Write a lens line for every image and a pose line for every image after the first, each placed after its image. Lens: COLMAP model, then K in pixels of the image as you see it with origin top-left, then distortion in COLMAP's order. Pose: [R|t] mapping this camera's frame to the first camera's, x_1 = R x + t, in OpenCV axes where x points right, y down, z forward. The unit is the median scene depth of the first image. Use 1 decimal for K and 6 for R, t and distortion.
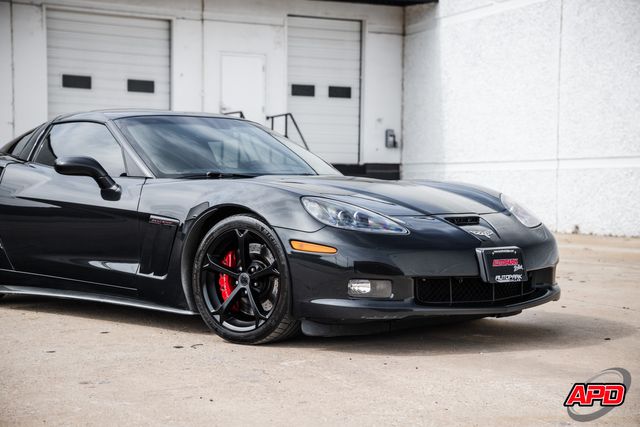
lens RADIAL K [[1250.9, 0, 323.7], [0, 1250.9, 216.6], [0, 0, 1]] dist [0.480676, 0.000000]
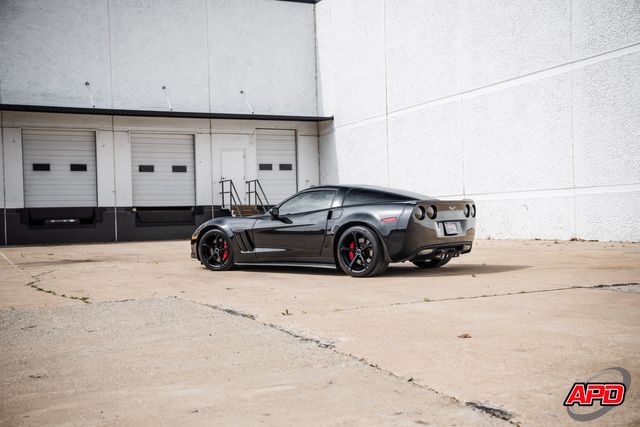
lens RADIAL K [[801.8, 0, 333.6], [0, 801.8, 214.5], [0, 0, 1]] dist [0.073022, 0.000000]
pose [[0.999194, -0.037037, 0.015500, 0.290356], [0.037442, 0.998943, -0.026664, 0.030779], [-0.014496, 0.027223, 0.999524, -0.929155]]
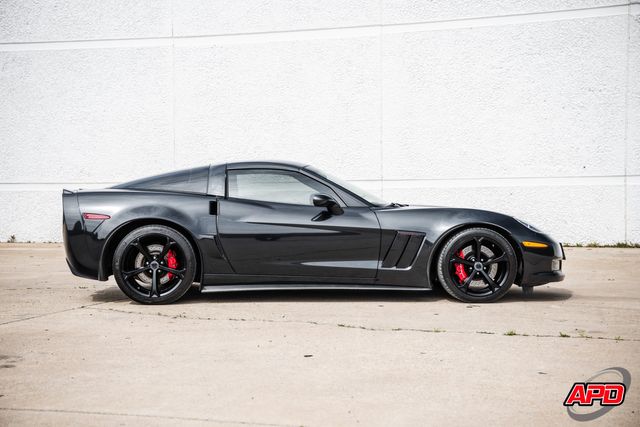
lens RADIAL K [[1008.8, 0, 354.5], [0, 1008.8, 189.6], [0, 0, 1]] dist [0.313168, 0.000000]
pose [[0.667390, -0.003566, 0.744700, -1.177883], [0.026795, 0.999456, -0.019227, -0.033612], [-0.744226, 0.032786, 0.667122, 0.142800]]
